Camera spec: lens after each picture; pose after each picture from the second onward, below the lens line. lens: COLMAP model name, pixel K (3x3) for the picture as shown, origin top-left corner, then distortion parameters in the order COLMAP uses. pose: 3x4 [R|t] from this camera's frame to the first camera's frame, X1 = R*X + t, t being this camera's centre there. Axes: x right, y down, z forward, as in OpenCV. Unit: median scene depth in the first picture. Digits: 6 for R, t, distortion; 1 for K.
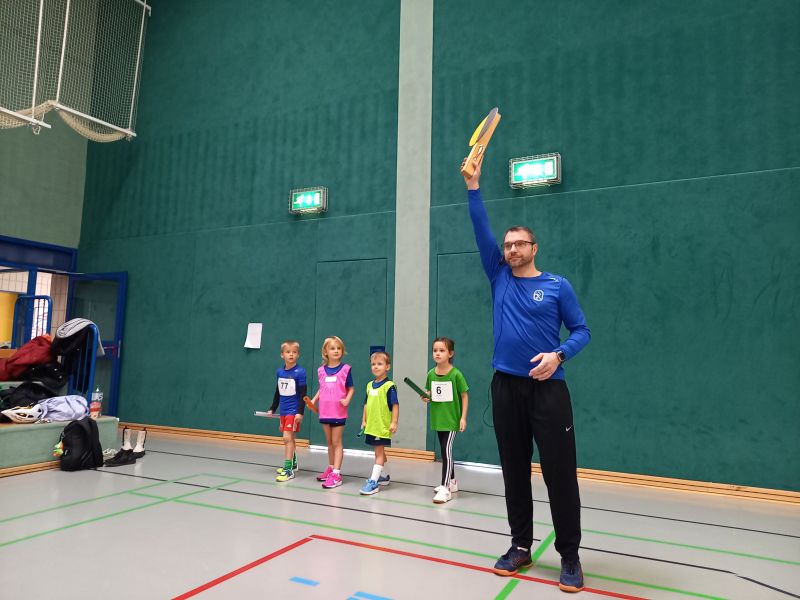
lens RADIAL K [[582.8, 0, 400.6], [0, 582.8, 293.3], [0, 0, 1]] dist [0.060756, -0.057601]
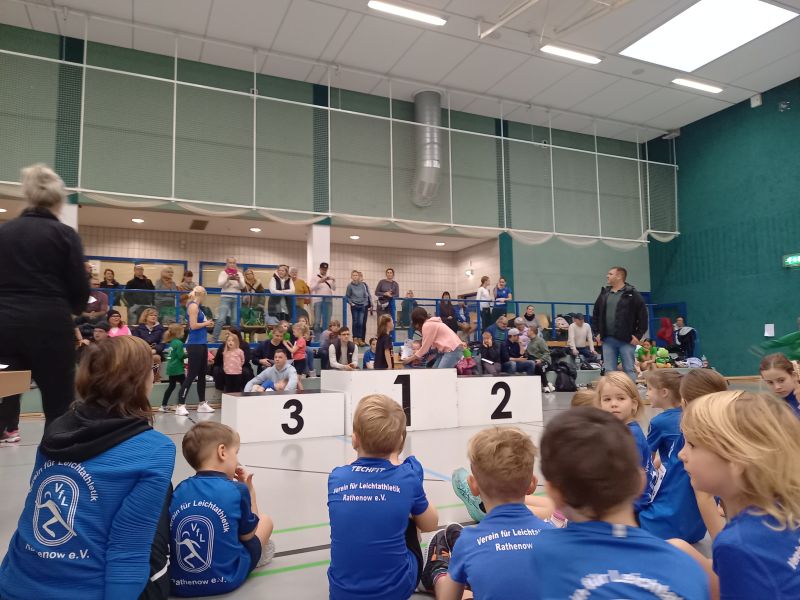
lens RADIAL K [[582.8, 0, 400.6], [0, 582.8, 293.3], [0, 0, 1]] dist [0.060756, -0.057601]
pose [[0.784015, -0.099900, -0.612651, 0.011647], [0.098818, 0.994465, -0.035702, -0.099346], [0.612826, -0.032550, 0.789547, -1.289259]]
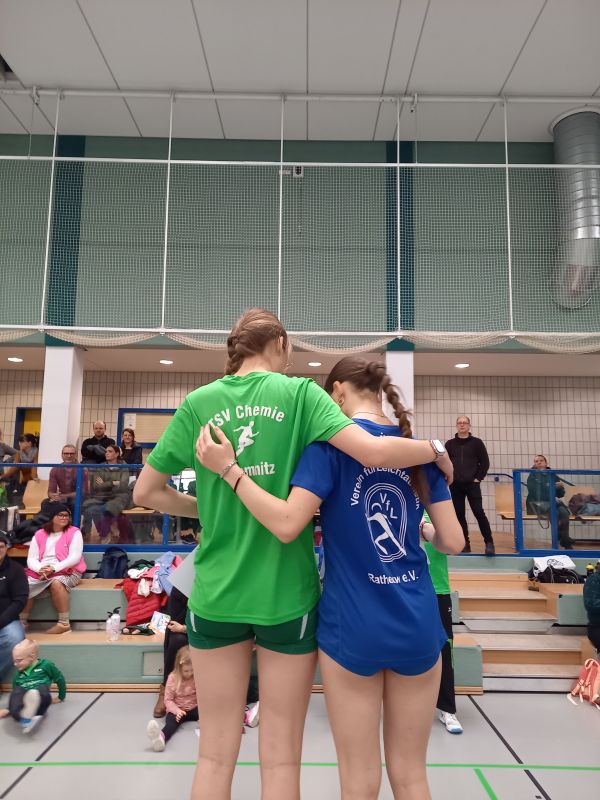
lens RADIAL K [[582.8, 0, 308.3], [0, 582.8, 401.3], [0, 0, 1]] dist [0.060756, -0.057601]
pose [[0.459329, -0.136857, -0.877660, -0.335439], [0.094272, 0.989990, -0.105035, -0.192759], [0.883249, -0.034493, 0.467633, -0.716777]]
